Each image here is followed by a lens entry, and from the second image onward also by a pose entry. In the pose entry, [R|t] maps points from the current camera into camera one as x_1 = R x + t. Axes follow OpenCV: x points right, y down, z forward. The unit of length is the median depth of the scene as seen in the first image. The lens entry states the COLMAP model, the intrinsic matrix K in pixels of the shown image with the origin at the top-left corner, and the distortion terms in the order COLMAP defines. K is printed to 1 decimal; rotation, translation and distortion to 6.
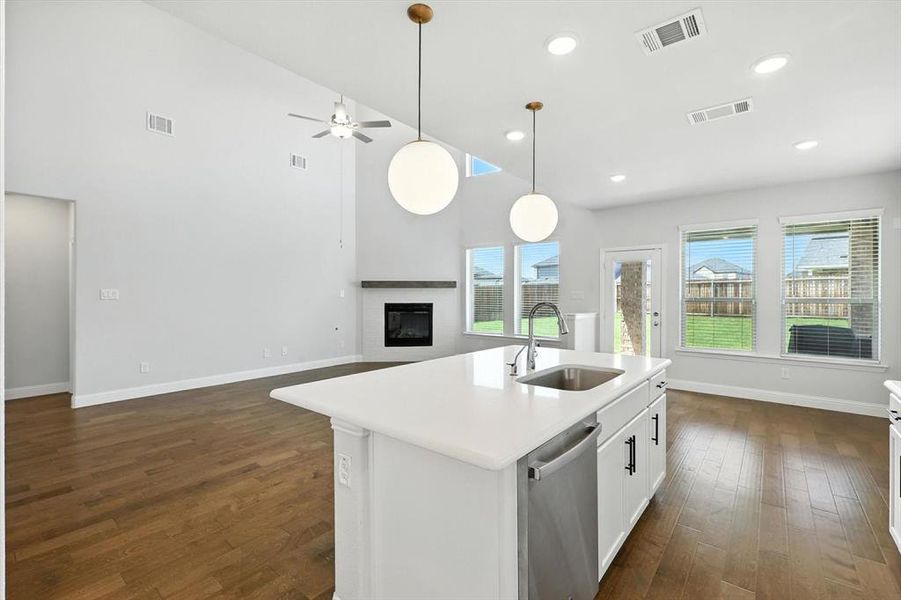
lens RADIAL K [[397.2, 0, 450.7], [0, 397.2, 296.1], [0, 0, 1]] dist [0.002220, 0.000975]
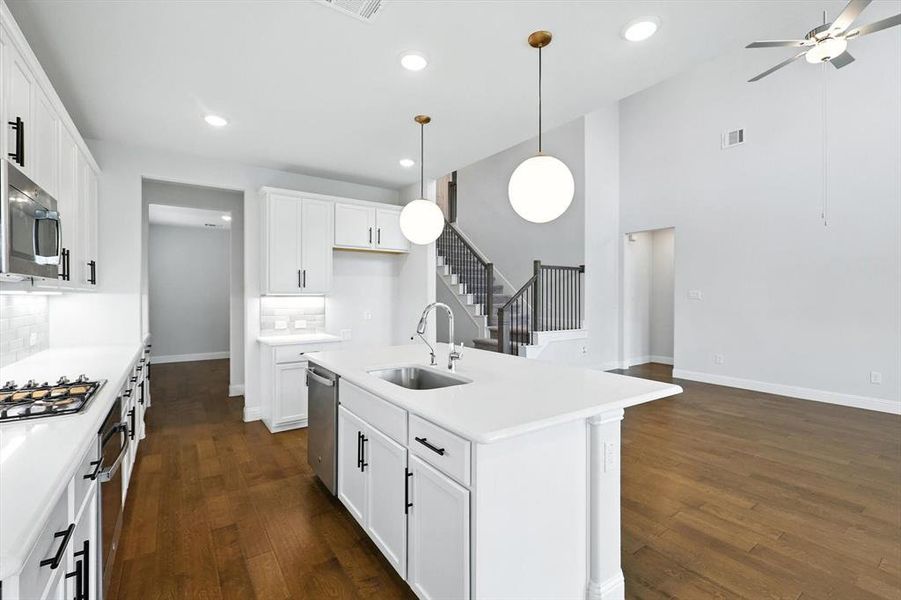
lens RADIAL K [[397.2, 0, 450.7], [0, 397.2, 296.1], [0, 0, 1]] dist [0.002220, 0.000975]
pose [[-0.268878, 0.001290, -0.963173, 0.391041], [-0.005841, 0.999979, 0.002970, 0.000364], [0.963156, 0.006424, -0.268865, 0.424454]]
